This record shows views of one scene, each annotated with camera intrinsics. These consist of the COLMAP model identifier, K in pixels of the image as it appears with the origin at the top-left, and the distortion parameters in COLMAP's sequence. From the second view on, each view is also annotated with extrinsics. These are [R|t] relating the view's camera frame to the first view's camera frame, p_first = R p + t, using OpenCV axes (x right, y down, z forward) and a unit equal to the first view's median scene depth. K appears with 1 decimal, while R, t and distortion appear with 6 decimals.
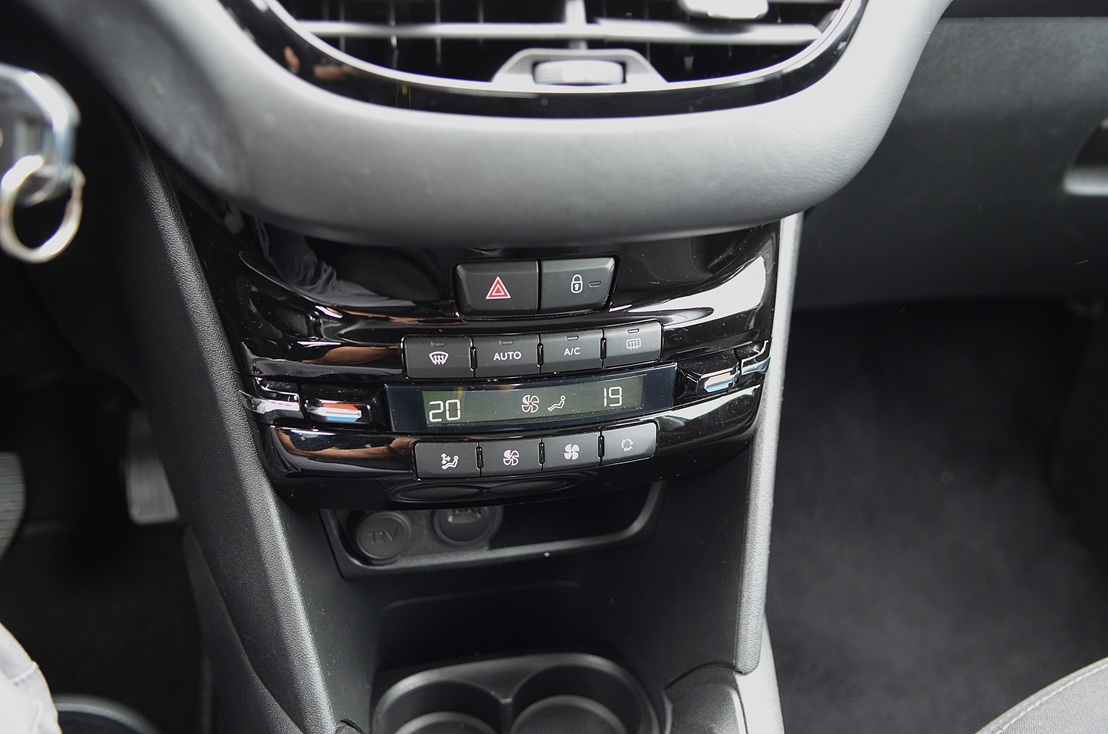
lens RADIAL K [[1008.3, 0, 553.7], [0, 1008.3, 371.4], [0, 0, 1]] dist [-0.008628, 0.000000]
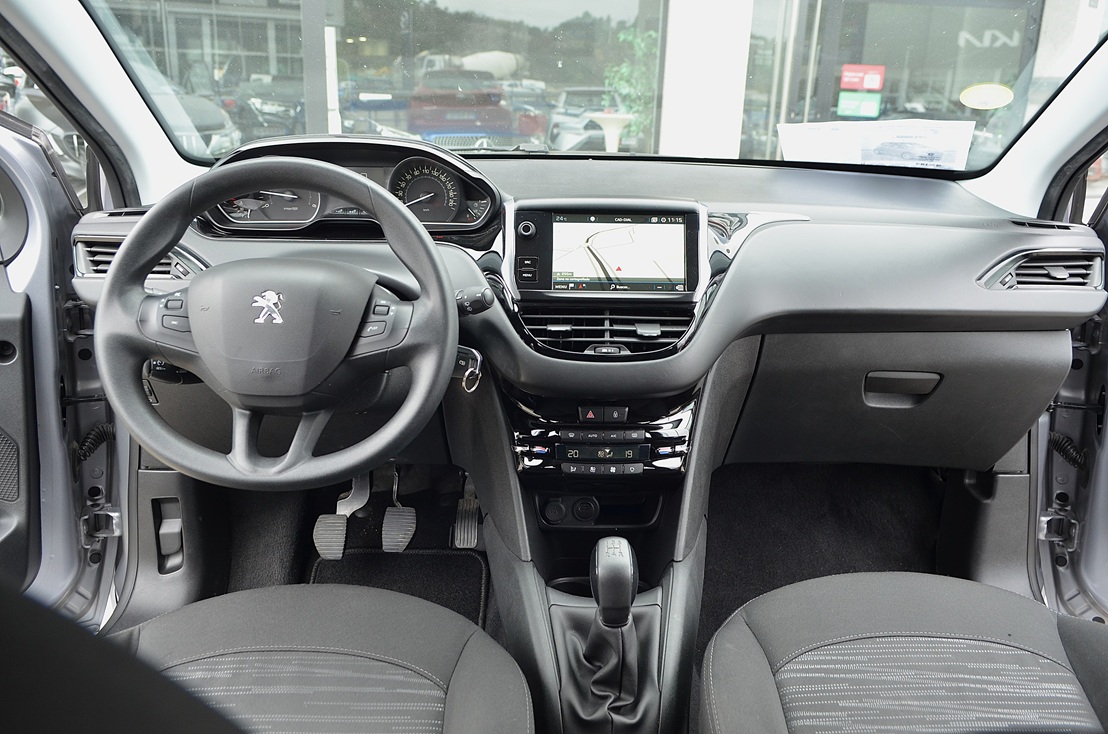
lens RADIAL K [[859.9, 0, 556.1], [0, 859.9, 369.9], [0, 0, 1]] dist [-0.012247, -0.003085]
pose [[0.969430, 0.010921, -0.245127, 0.513121], [-0.078663, 0.960112, -0.268322, 0.529639], [0.232419, 0.279402, 0.931620, -1.640322]]
